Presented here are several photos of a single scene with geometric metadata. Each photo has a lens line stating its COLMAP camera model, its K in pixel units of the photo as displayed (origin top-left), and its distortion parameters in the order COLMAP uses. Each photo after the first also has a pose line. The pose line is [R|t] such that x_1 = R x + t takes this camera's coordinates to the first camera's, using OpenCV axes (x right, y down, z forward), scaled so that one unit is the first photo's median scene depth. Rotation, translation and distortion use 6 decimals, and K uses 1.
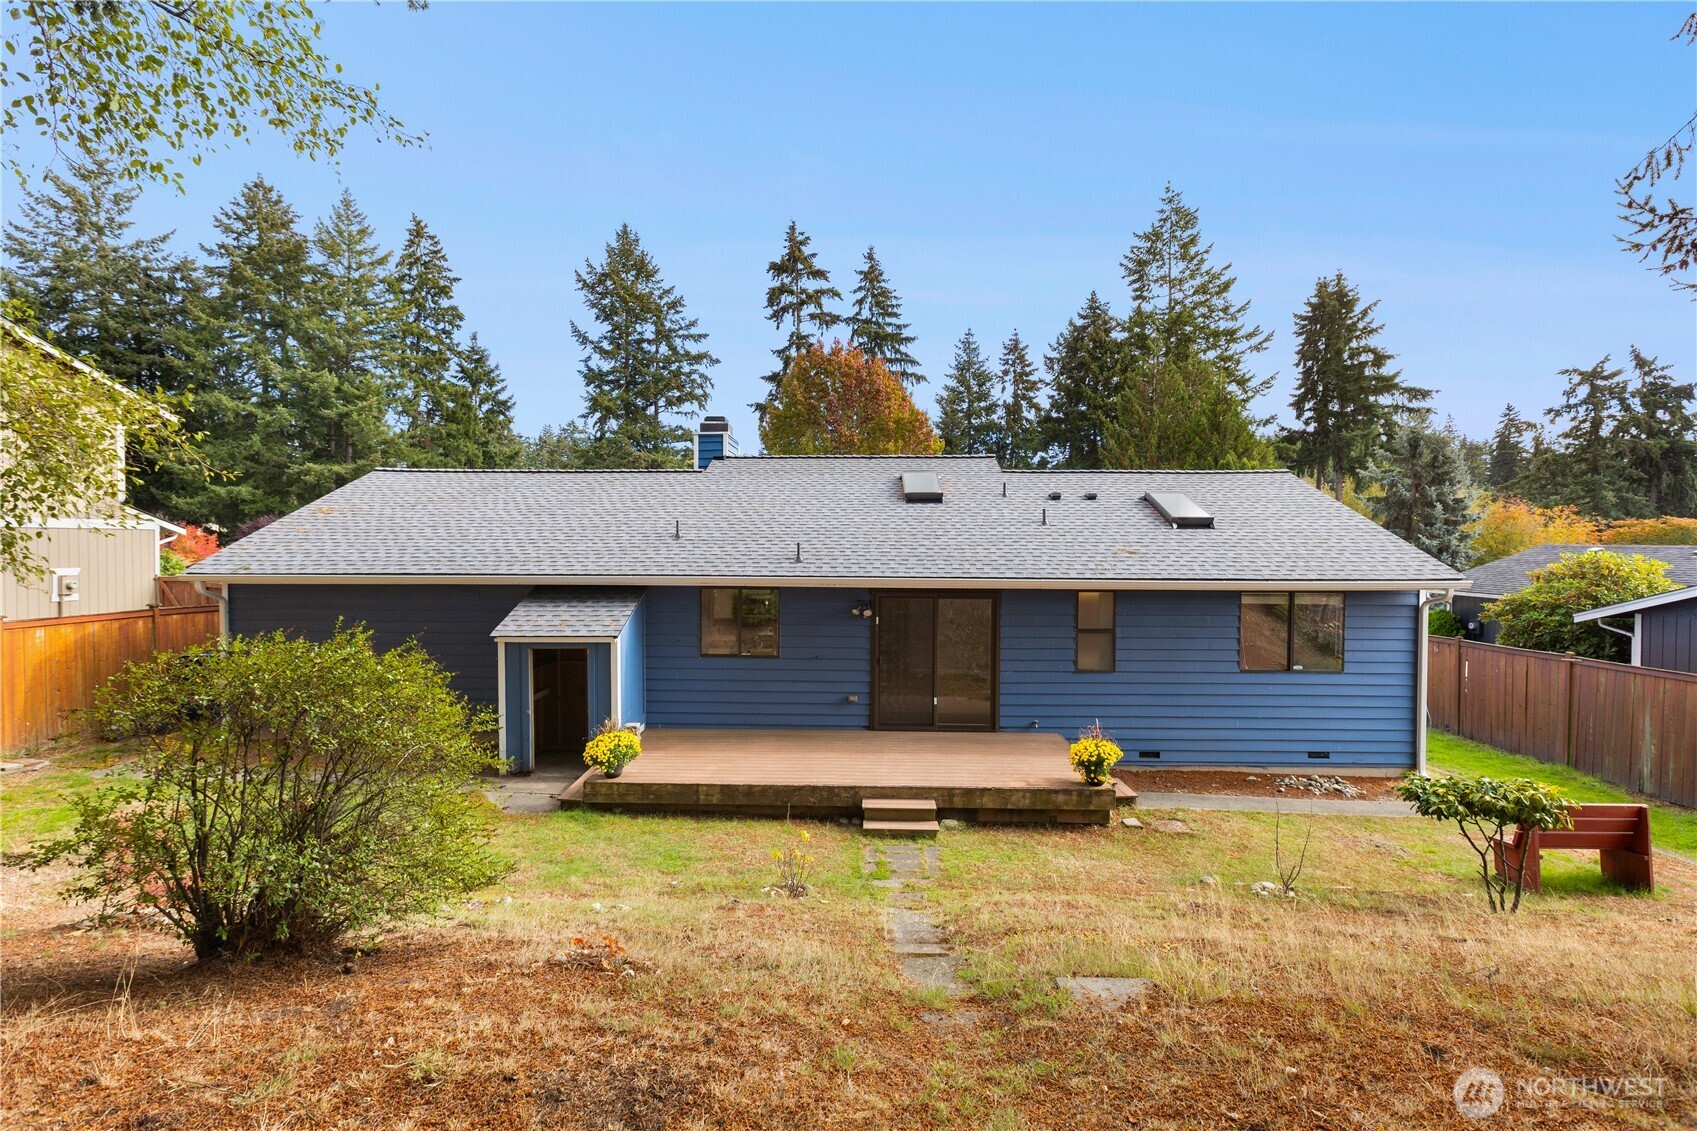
lens RADIAL K [[763.6, 0, 844.2], [0, 763.6, 563.4], [0, 0, 1]] dist [0.001279, -0.000207]
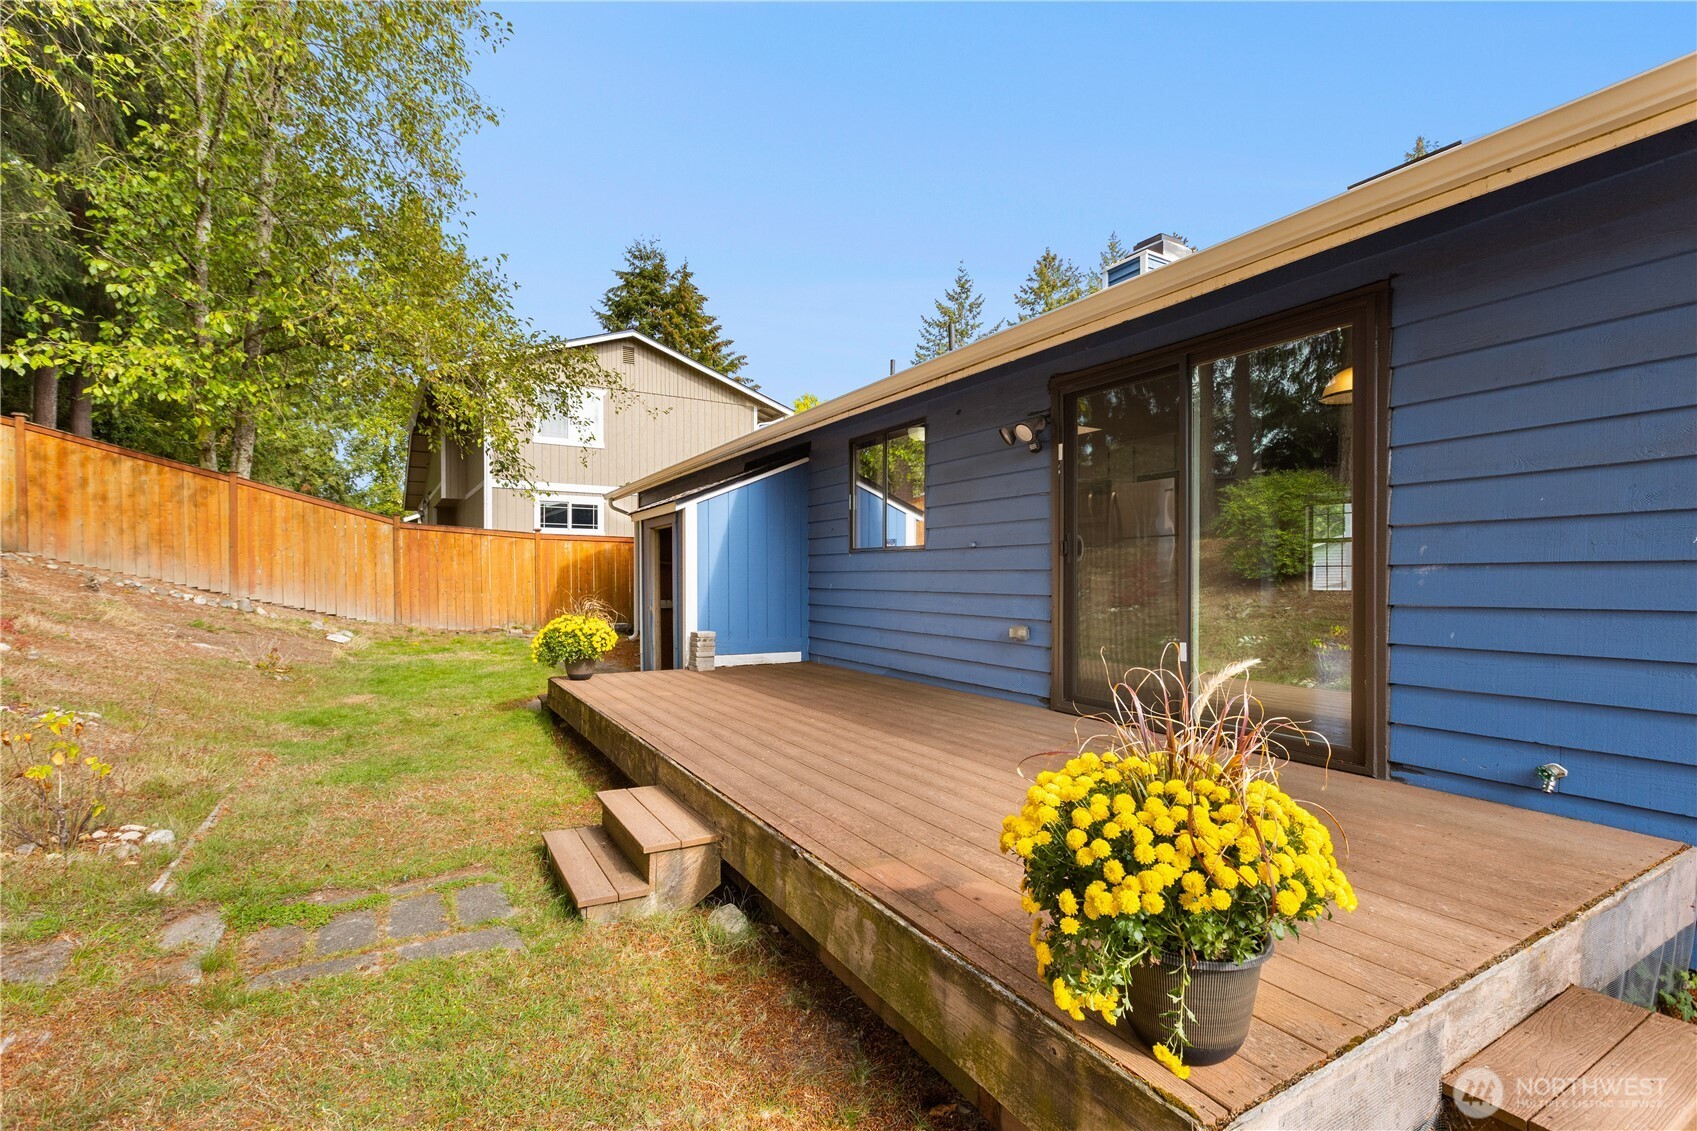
lens RADIAL K [[763.6, 0, 844.2], [0, 763.6, 563.4], [0, 0, 1]] dist [0.001279, -0.000207]
pose [[0.517365, -0.019954, -0.855532, 0.074163], [-0.029259, 0.998731, -0.040988, 0.034241], [0.855264, 0.046238, 0.516125, 0.146925]]
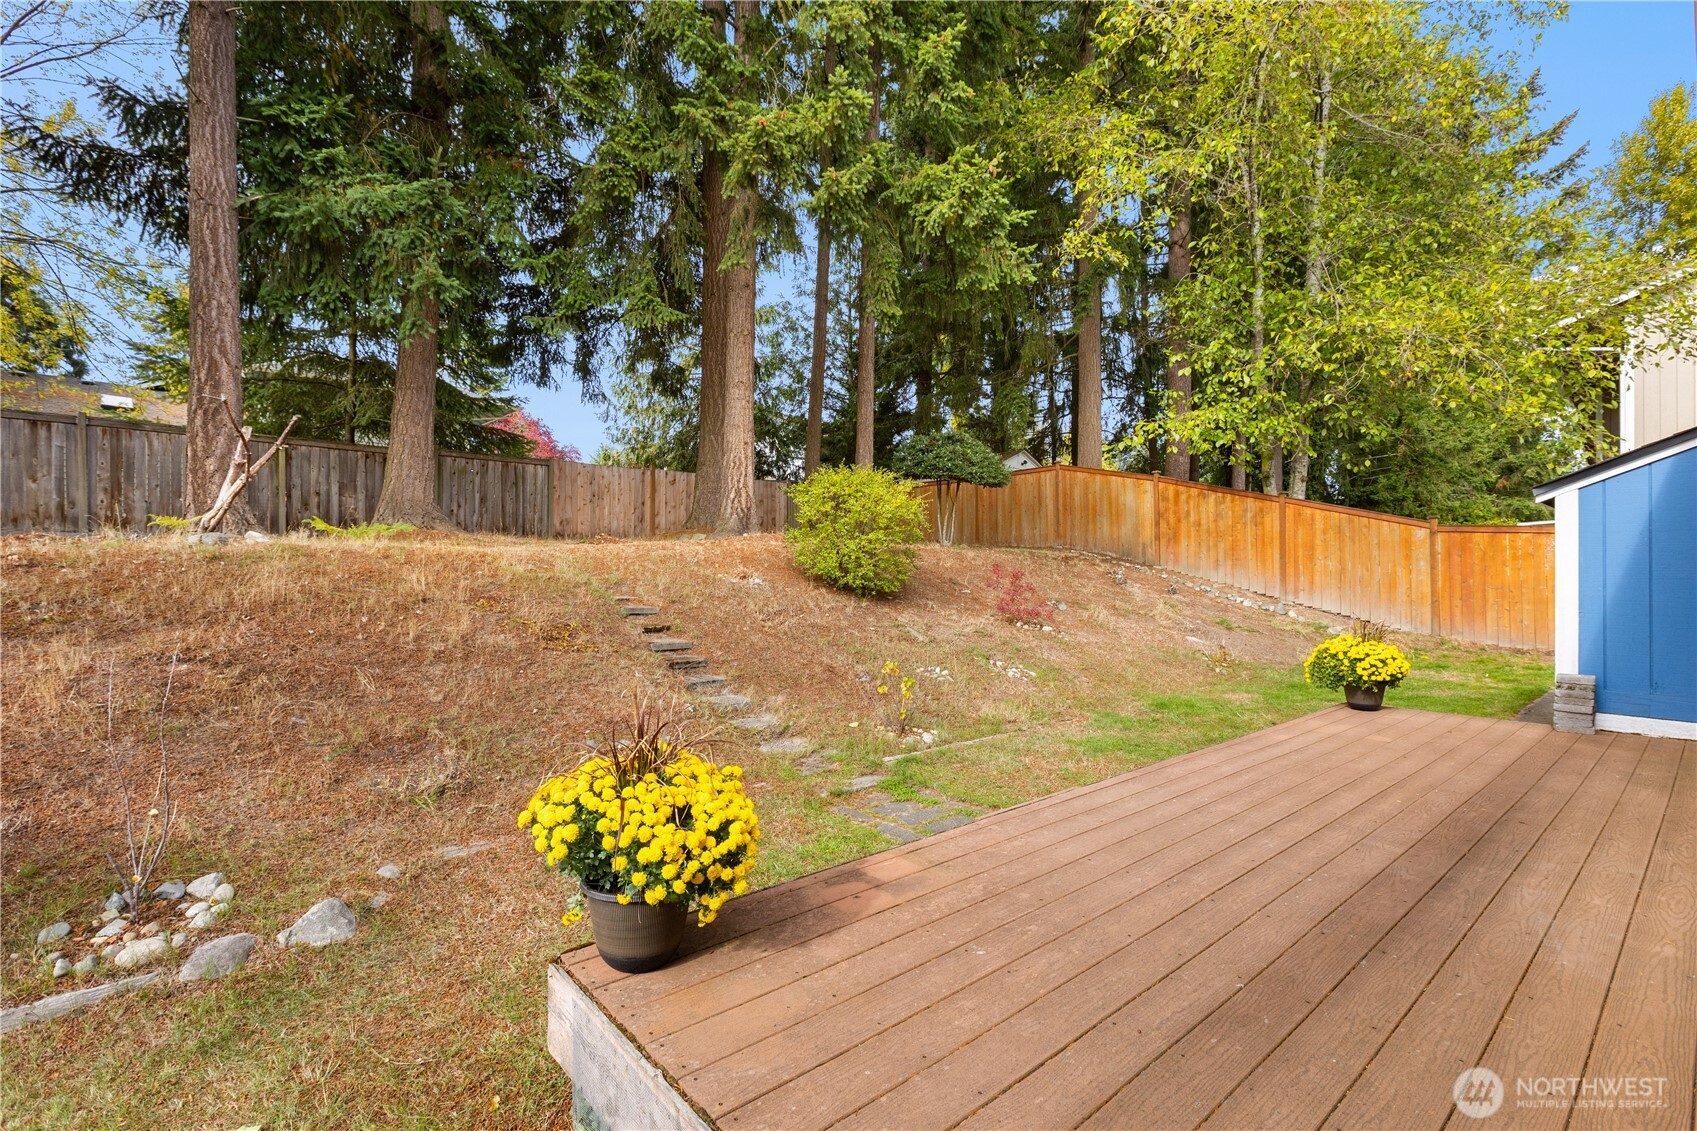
lens RADIAL K [[763.6, 0, 844.2], [0, 763.6, 563.4], [0, 0, 1]] dist [0.001279, -0.000207]
pose [[-0.748161, -0.016118, -0.663322, 0.074684], [-0.028495, 0.999563, 0.007852, 0.030314], [0.662905, 0.024776, -0.748293, 0.196664]]
